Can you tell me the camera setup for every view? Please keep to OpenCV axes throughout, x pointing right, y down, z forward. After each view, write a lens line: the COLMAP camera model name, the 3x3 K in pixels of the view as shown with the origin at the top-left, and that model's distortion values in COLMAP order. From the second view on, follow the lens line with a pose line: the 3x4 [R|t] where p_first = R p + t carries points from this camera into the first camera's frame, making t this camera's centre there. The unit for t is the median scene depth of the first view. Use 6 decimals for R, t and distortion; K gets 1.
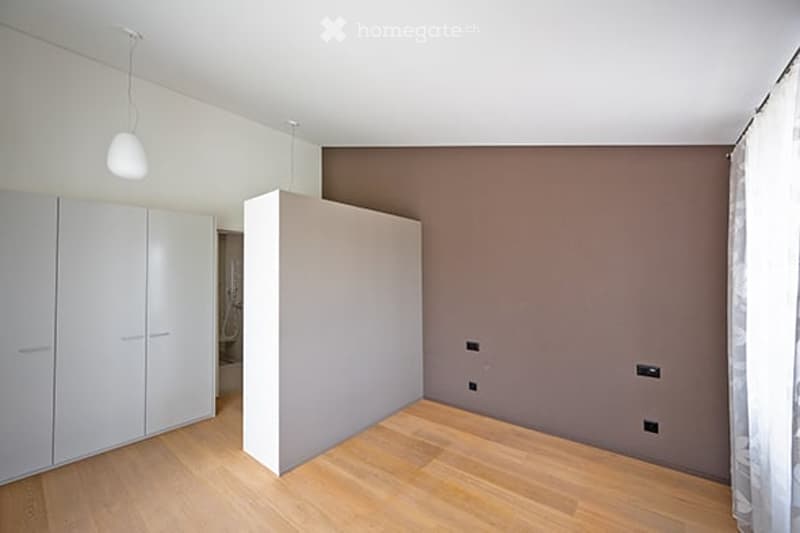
lens RADIAL K [[313.0, 0, 398.1], [0, 313.0, 270.0], [0, 0, 1]] dist [0.001044, 0.000458]
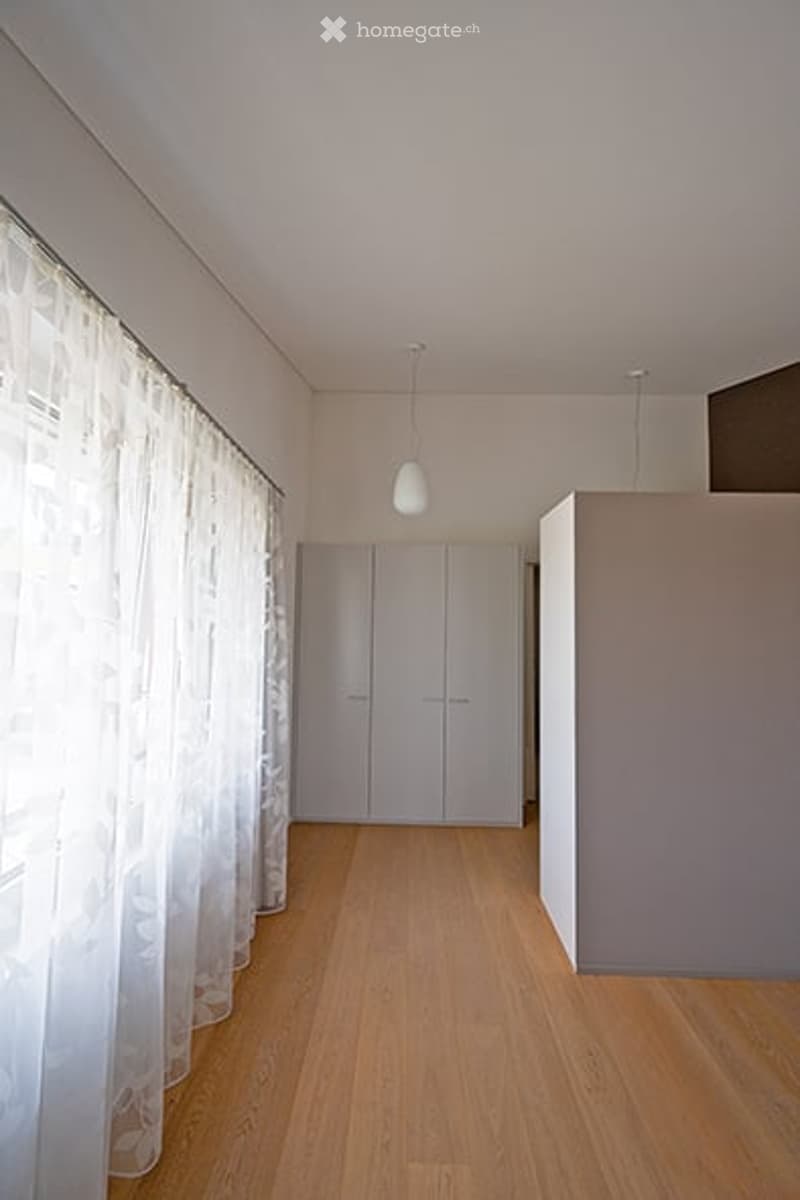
lens RADIAL K [[469.5, 0, 400.5], [0, 469.5, 602.4], [0, 0, 1]] dist [0.001044, 0.000458]
pose [[0.617378, -0.015162, -0.786520, 0.115247], [-0.007412, 0.999658, -0.025089, -0.015949], [0.786632, 0.021319, 0.617055, 0.159222]]
